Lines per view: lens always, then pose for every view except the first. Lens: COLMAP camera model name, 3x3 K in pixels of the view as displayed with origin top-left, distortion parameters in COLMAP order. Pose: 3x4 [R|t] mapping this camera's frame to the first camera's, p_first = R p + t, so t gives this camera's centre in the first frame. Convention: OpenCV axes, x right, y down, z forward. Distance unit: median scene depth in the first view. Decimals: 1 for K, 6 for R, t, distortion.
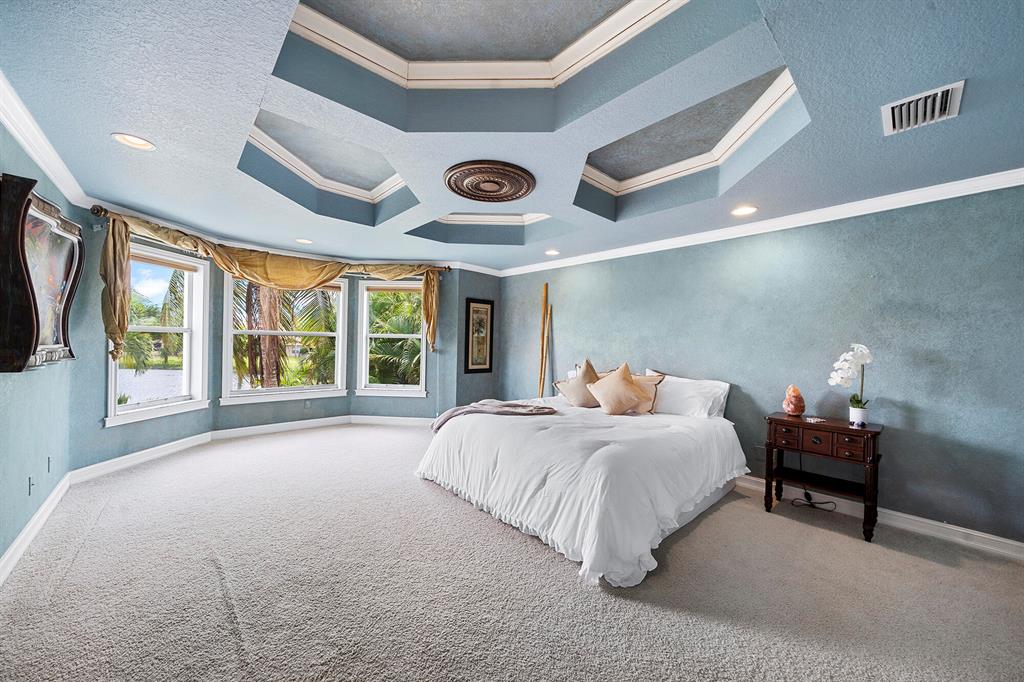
lens RADIAL K [[370.4, 0, 511.4], [0, 370.4, 344.1], [0, 0, 1]] dist [-0.001925, -0.000224]
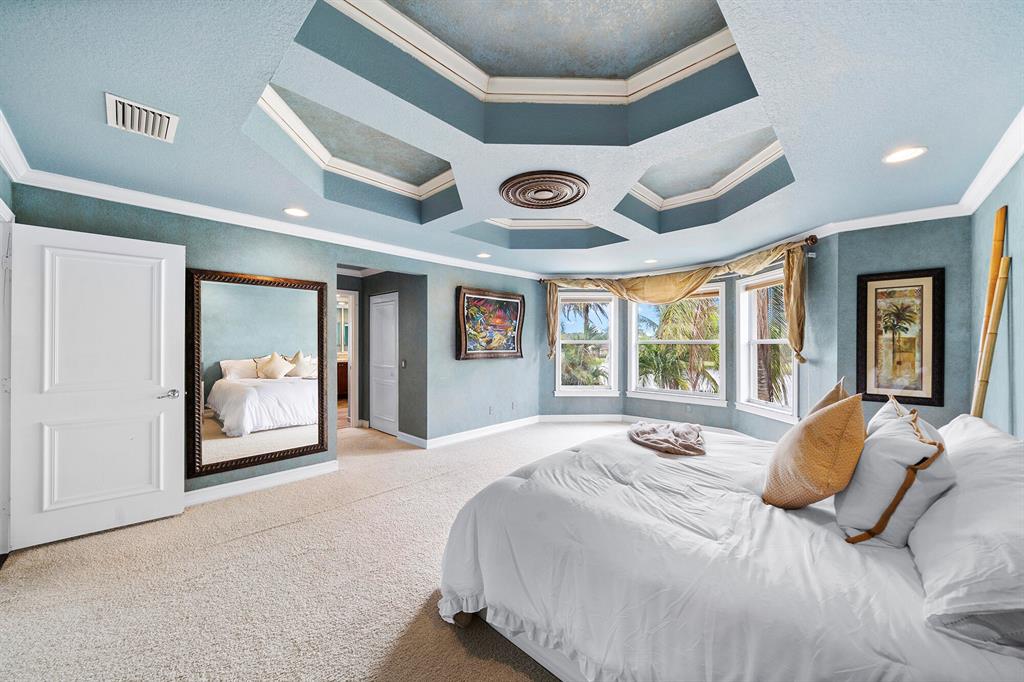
lens RADIAL K [[370.4, 0, 512.1], [0, 370.4, 341.0], [0, 0, 1]] dist [-0.001925, -0.000224]
pose [[0.084714, -0.029176, -0.995978, 0.441945], [-0.008131, 0.999518, -0.029971, 0.005822], [0.996372, 0.010637, 0.084436, 0.390317]]
